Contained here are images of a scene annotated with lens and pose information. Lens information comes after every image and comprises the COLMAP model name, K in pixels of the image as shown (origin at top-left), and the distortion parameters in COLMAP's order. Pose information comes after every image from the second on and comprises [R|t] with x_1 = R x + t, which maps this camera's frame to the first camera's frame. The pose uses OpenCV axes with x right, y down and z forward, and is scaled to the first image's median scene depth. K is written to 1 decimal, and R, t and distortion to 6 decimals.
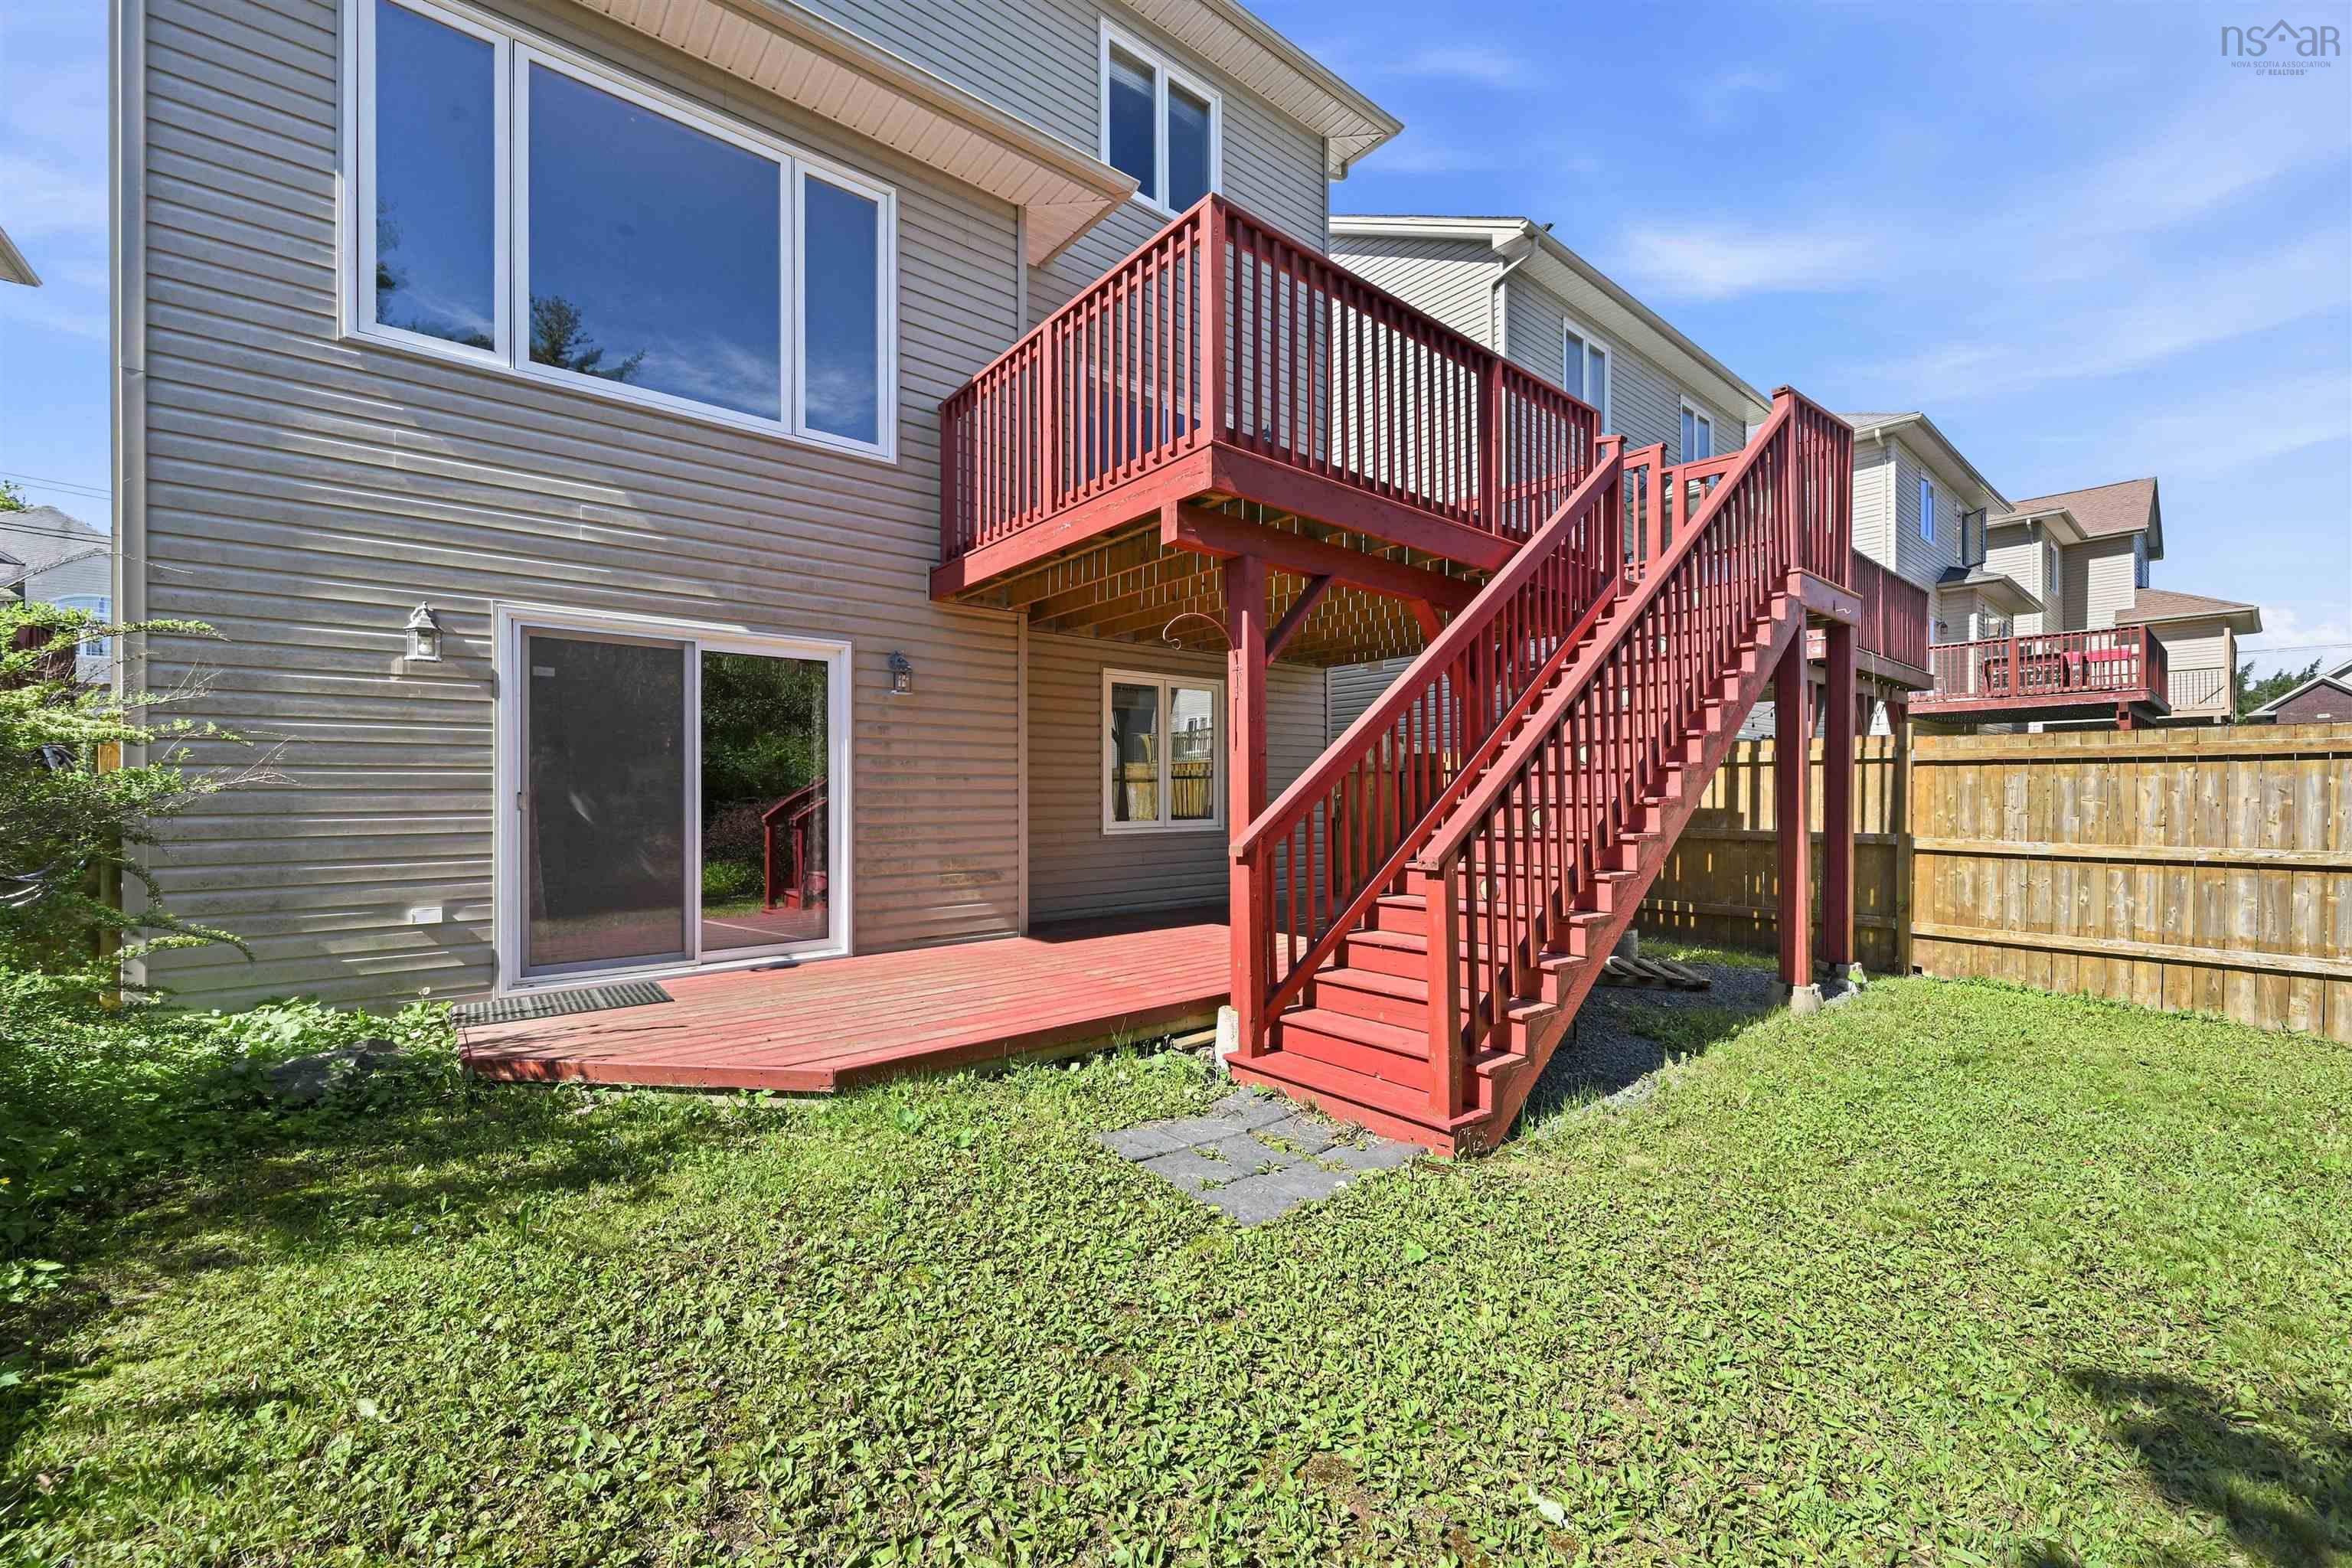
lens RADIAL K [[899.7, 0, 1179.2], [0, 899.7, 791.0], [0, 0, 1]] dist [-0.000298, -0.000167]
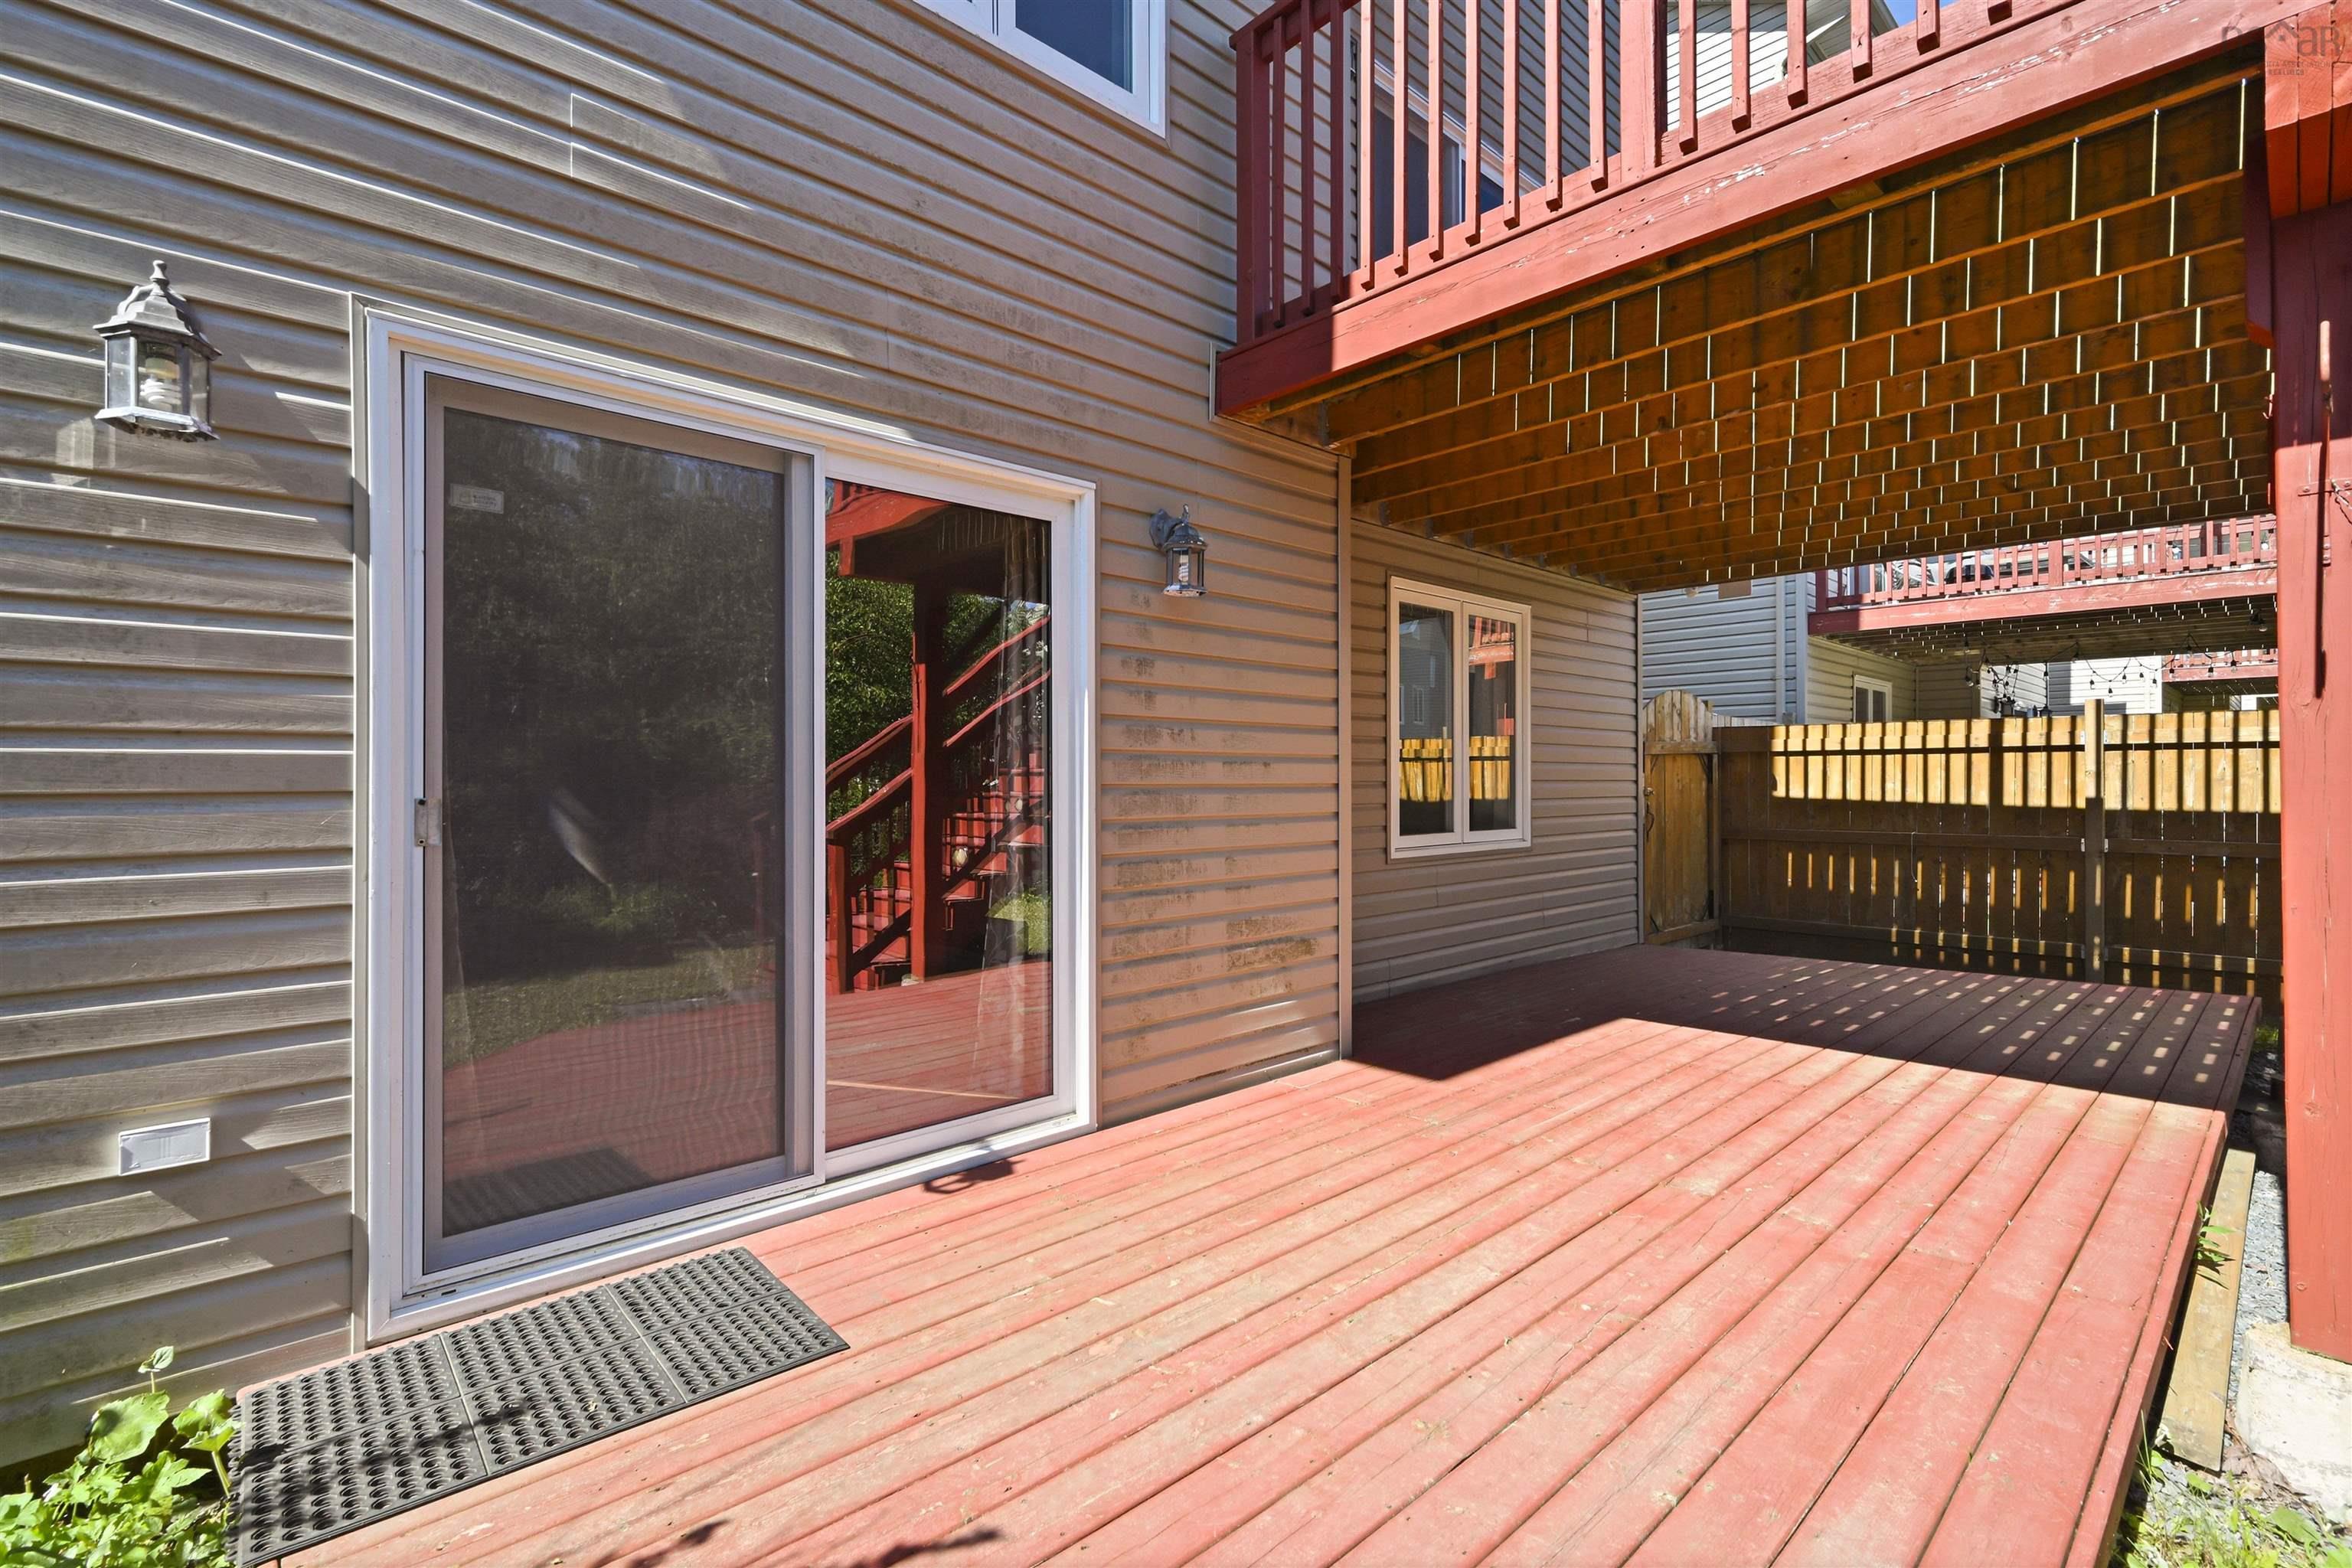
lens RADIAL K [[1044.1, 0, 1174.3], [0, 1044.1, 773.0], [0, 0, 1]] dist [0.000036, 0.001091]
pose [[0.998450, -0.000751, 0.055654, -0.386708], [0.000965, 0.999992, -0.003825, -0.007483], [-0.055651, 0.003873, 0.998443, 0.473786]]
